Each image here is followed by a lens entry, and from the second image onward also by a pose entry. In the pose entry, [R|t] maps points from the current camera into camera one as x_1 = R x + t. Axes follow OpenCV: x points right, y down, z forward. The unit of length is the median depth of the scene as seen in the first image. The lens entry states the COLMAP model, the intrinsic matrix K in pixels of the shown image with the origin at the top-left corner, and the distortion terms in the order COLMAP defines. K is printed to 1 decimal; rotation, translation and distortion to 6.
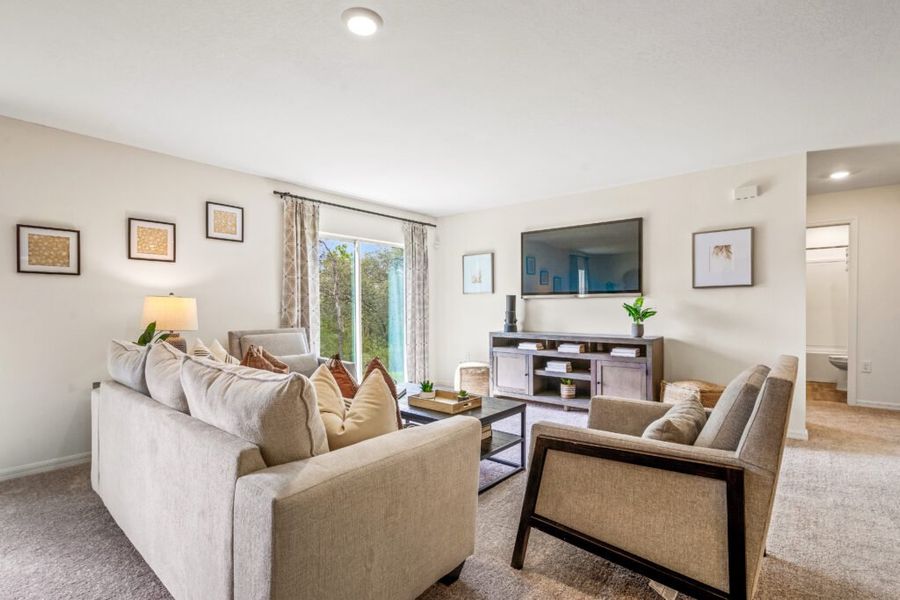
lens RADIAL K [[421.1, 0, 438.0], [0, 421.1, 303.1], [0, 0, 1]] dist [0.000281, 0.000088]
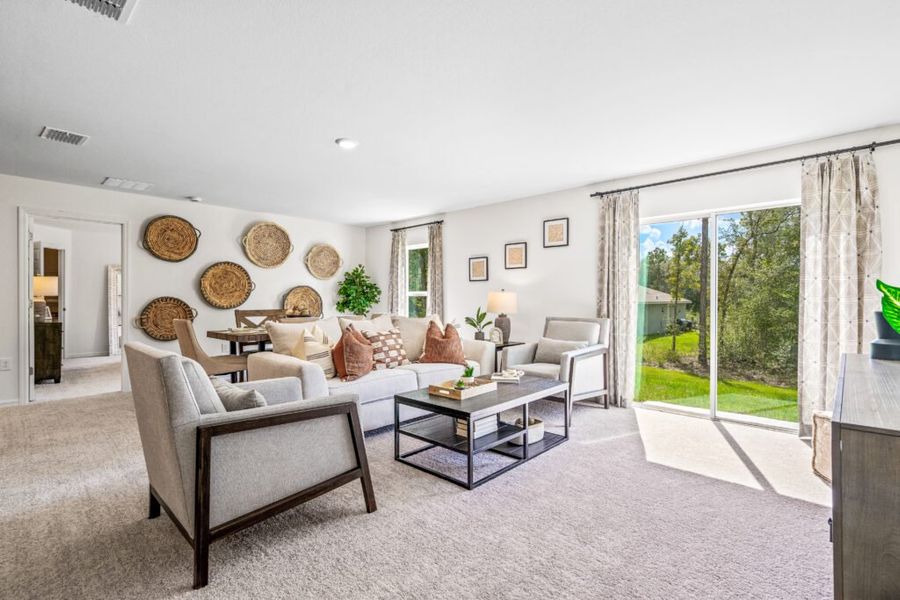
lens RADIAL K [[421.1, 0, 438.0], [0, 421.1, 303.1], [0, 0, 1]] dist [0.000281, 0.000088]
pose [[-0.060472, 0.029212, -0.997742, 0.725165], [0.016543, 0.999464, 0.028259, -0.016153], [0.998033, -0.014797, -0.060923, 0.630535]]
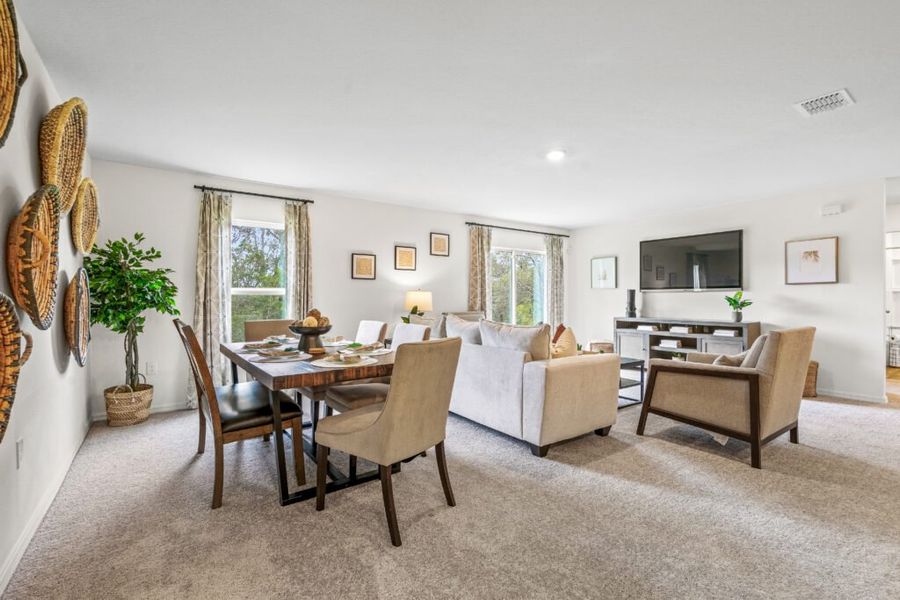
lens RADIAL K [[404.3, 0, 447.0], [0, 404.3, 297.1], [0, 0, 1]] dist [0.001382, 0.000021]
pose [[0.970548, 0.003994, -0.240876, -0.095987], [-0.002542, 0.999977, 0.006339, -0.001626], [0.240896, -0.005540, 0.970535, -0.429057]]
